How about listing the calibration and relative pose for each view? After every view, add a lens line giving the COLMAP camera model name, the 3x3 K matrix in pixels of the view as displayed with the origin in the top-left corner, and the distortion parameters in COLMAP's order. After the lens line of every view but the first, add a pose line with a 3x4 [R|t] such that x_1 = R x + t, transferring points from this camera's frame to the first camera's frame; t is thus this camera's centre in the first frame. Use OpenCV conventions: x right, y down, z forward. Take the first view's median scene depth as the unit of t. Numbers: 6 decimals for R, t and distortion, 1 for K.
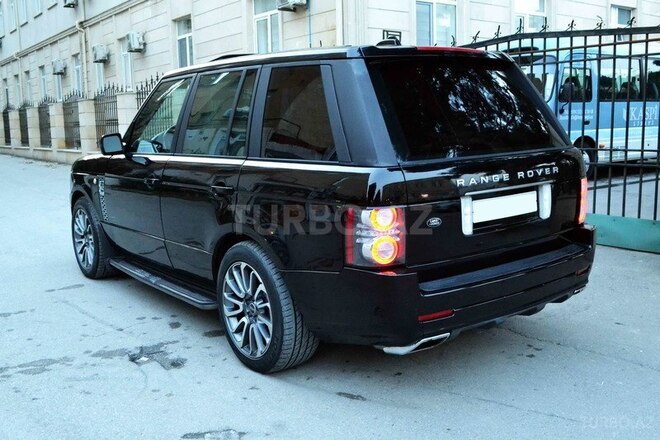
lens RADIAL K [[661.9, 0, 330.0], [0, 661.9, 220.0], [0, 0, 1]] dist [-0.075742, 0.003307]
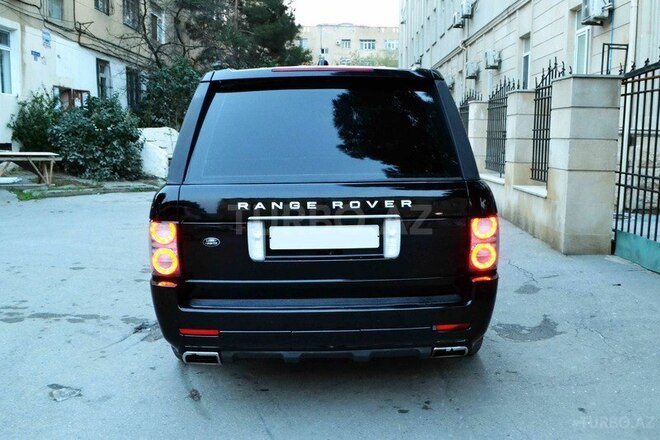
lens RADIAL K [[643.4, 0, 376.3], [0, 643.4, 238.3], [0, 0, 1]] dist [-0.073784, -0.010403]
pose [[0.832031, 0.120373, -0.541511, 0.667780], [-0.114724, 0.992408, 0.044330, -0.055332], [0.542736, 0.025240, 0.839524, 0.229647]]
